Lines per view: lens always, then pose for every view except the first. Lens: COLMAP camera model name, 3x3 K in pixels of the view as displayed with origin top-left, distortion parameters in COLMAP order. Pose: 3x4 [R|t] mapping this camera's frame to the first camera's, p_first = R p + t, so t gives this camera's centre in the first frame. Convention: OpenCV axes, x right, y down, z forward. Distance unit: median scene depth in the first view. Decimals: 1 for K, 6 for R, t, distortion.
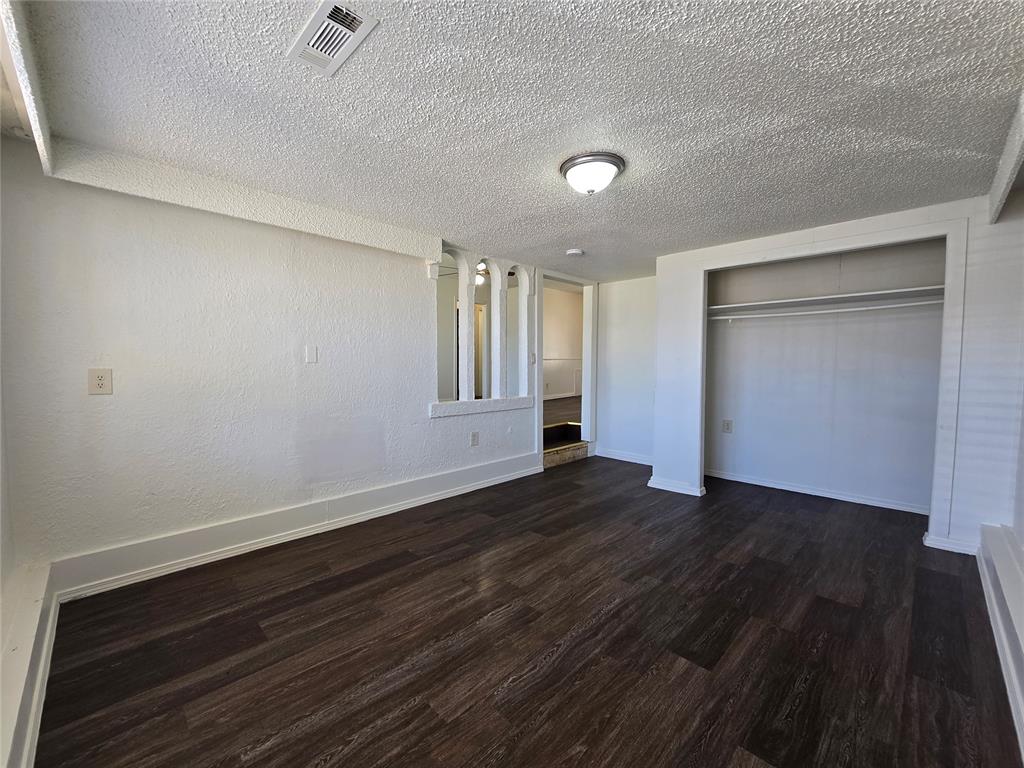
lens RADIAL K [[418.1, 0, 506.8], [0, 418.1, 385.7], [0, 0, 1]] dist [-0.004235, 0.000306]
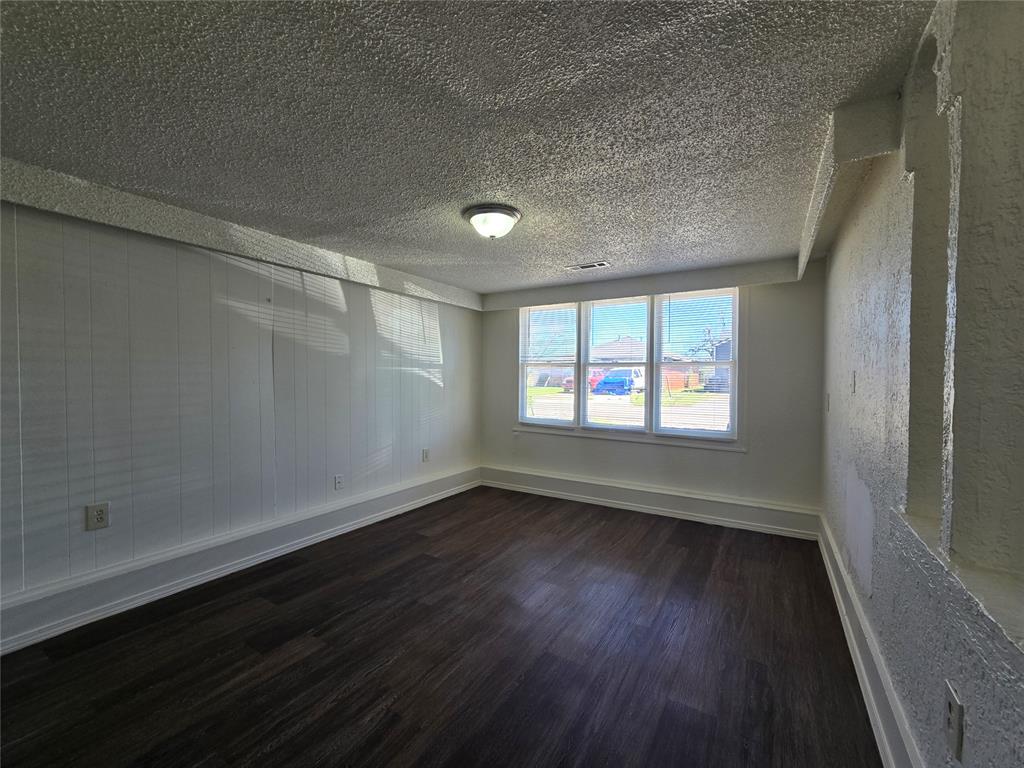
lens RADIAL K [[418.1, 0, 506.8], [0, 418.1, 385.7], [0, 0, 1]] dist [-0.004235, 0.000306]
pose [[-0.972842, -0.003125, -0.231451, 0.422049], [-0.019812, 0.997364, 0.069806, -0.144923], [0.230622, 0.072495, -0.970339, 2.129447]]
